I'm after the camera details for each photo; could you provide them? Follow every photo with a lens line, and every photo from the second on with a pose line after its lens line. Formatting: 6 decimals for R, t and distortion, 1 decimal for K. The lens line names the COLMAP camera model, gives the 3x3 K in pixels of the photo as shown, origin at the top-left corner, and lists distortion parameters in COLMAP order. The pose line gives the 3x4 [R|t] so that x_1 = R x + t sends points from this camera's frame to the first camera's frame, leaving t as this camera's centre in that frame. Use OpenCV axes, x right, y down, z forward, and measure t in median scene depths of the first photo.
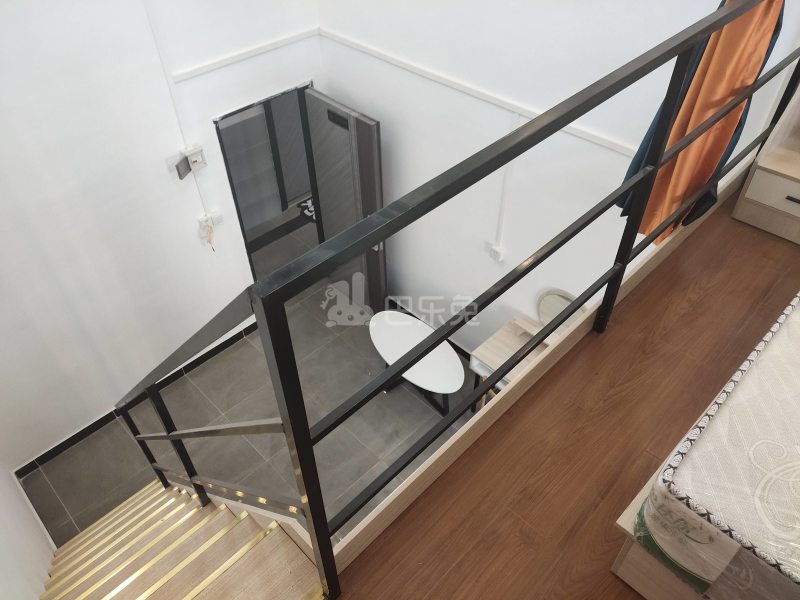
lens RADIAL K [[596.6, 0, 400.0], [0, 596.6, 300.0], [0, 0, 1]] dist [0.063764, -0.059222]
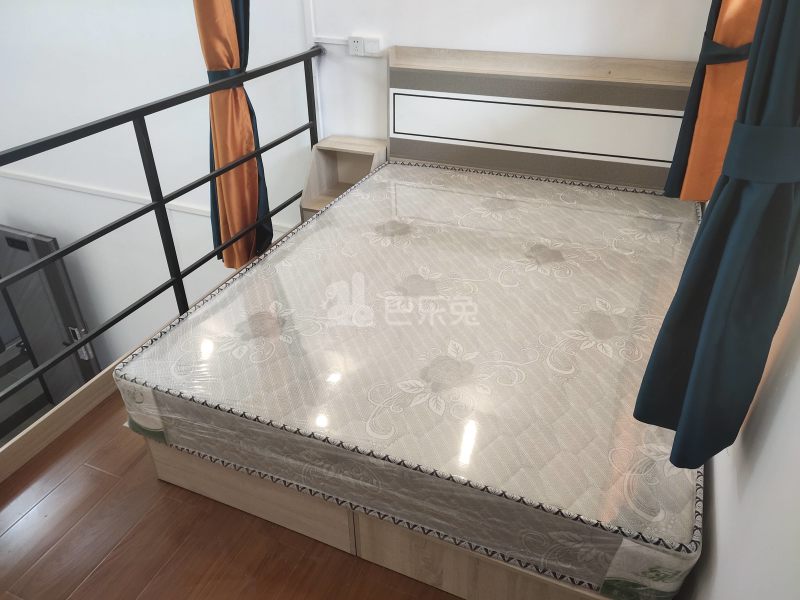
lens RADIAL K [[596.6, 0, 400.0], [0, 596.6, 300.0], [0, 0, 1]] dist [0.063764, -0.059222]
pose [[0.921535, -0.192498, 0.337221, 0.141339], [0.253464, 0.956133, -0.146852, 0.122500], [-0.294160, 0.220803, 0.929901, -0.168398]]
